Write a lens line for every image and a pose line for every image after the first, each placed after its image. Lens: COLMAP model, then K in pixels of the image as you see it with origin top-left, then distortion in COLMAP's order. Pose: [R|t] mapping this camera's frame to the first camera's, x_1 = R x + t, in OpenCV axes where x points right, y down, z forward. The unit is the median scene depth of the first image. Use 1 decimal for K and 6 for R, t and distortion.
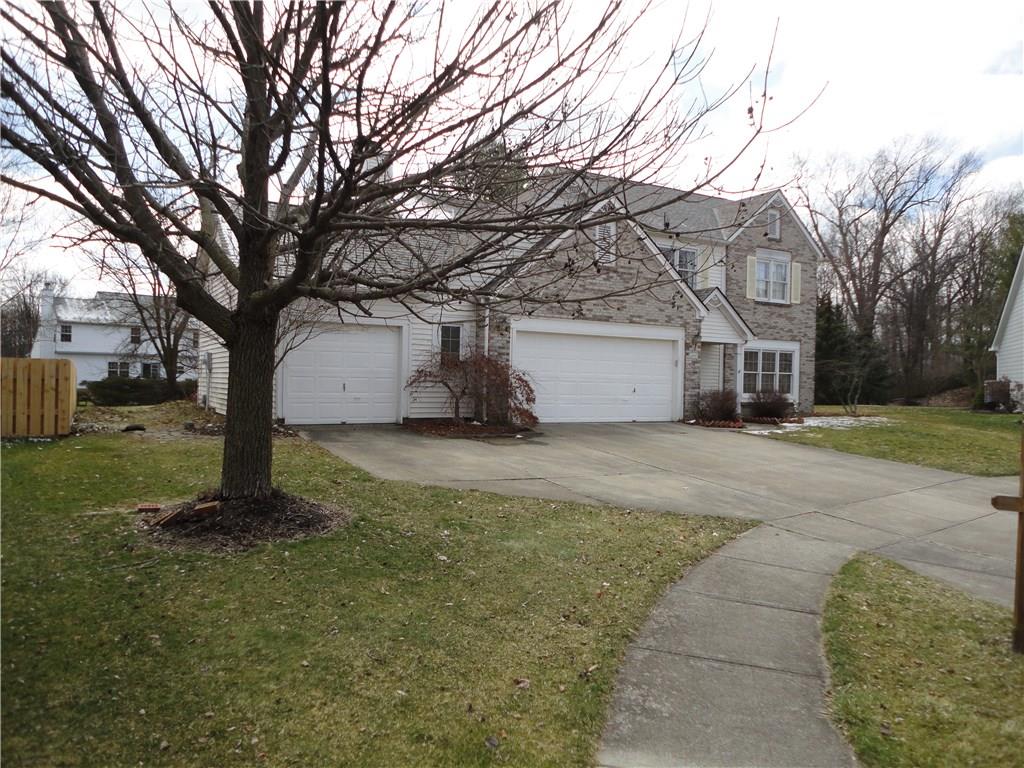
lens RADIAL K [[755.8, 0, 519.0], [0, 755.8, 380.3], [0, 0, 1]] dist [0.003214, -0.000644]
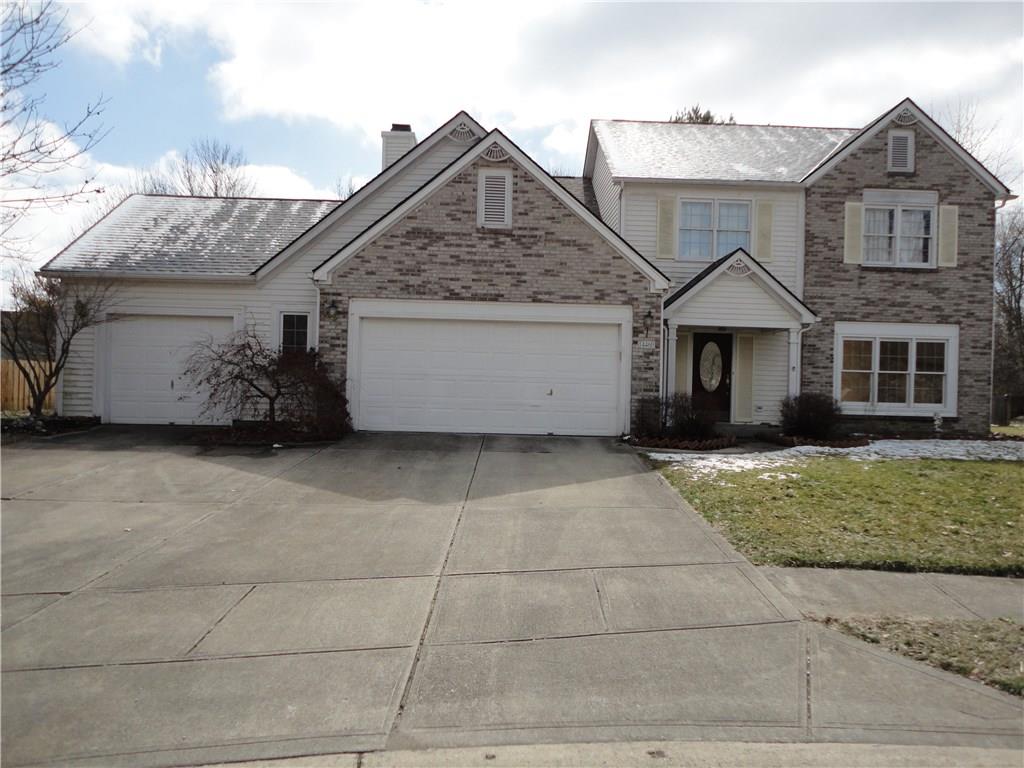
lens RADIAL K [[753.9, 0, 519.0], [0, 753.9, 379.7], [0, 0, 1]] dist [0.003411, 0.000756]
pose [[0.877642, -0.001210, -0.479315, 0.465536], [-0.005741, 0.999899, -0.013037, 0.010131], [0.479282, 0.014194, 0.877546, 0.322768]]
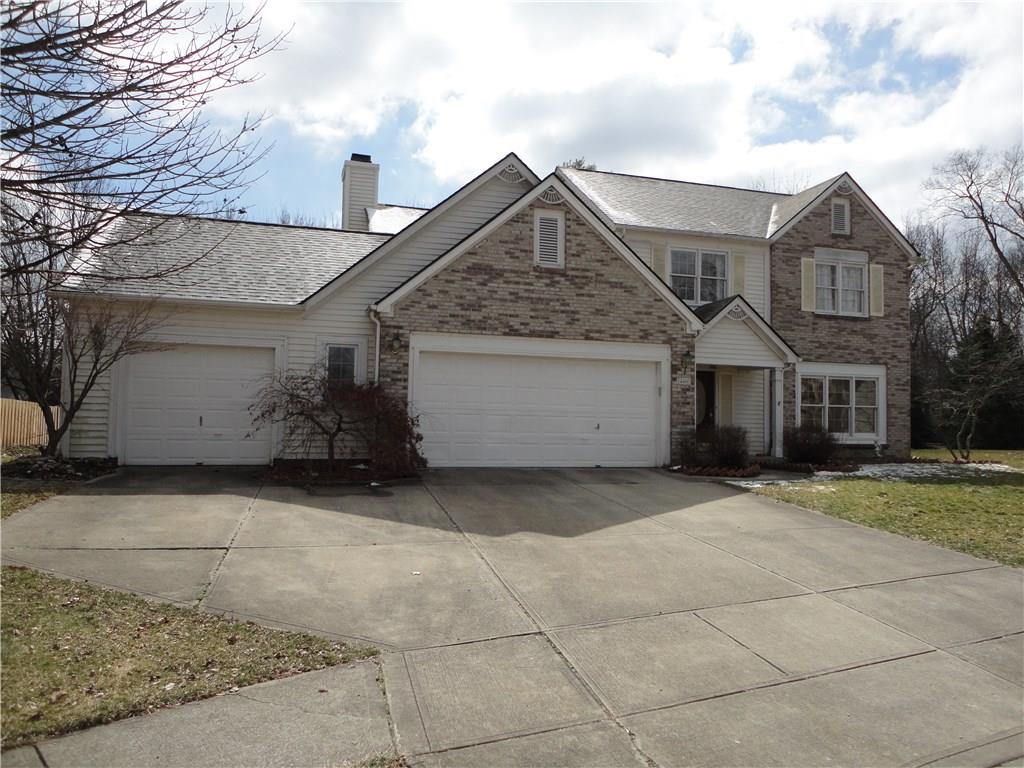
lens RADIAL K [[753.9, 0, 519.0], [0, 753.9, 379.7], [0, 0, 1]] dist [0.003411, 0.000756]
pose [[0.972736, -0.016967, -0.231295, 0.245513], [0.003239, 0.998217, -0.059602, 0.011064], [0.231894, 0.057228, 0.971056, 0.219088]]
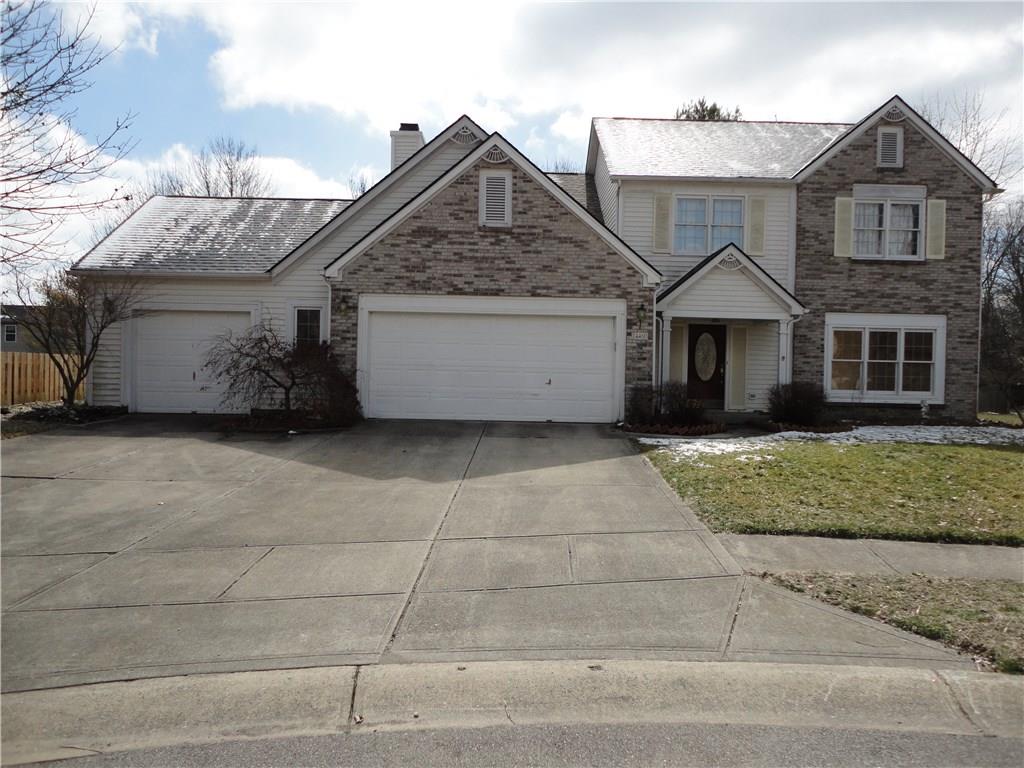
lens RADIAL K [[755.8, 0, 519.0], [0, 755.8, 380.3], [0, 0, 1]] dist [0.003214, -0.000644]
pose [[0.868122, 0.001231, -0.496349, 0.499037], [-0.001683, 0.999998, -0.000464, 0.011527], [0.496347, 0.001238, 0.868123, 0.291870]]
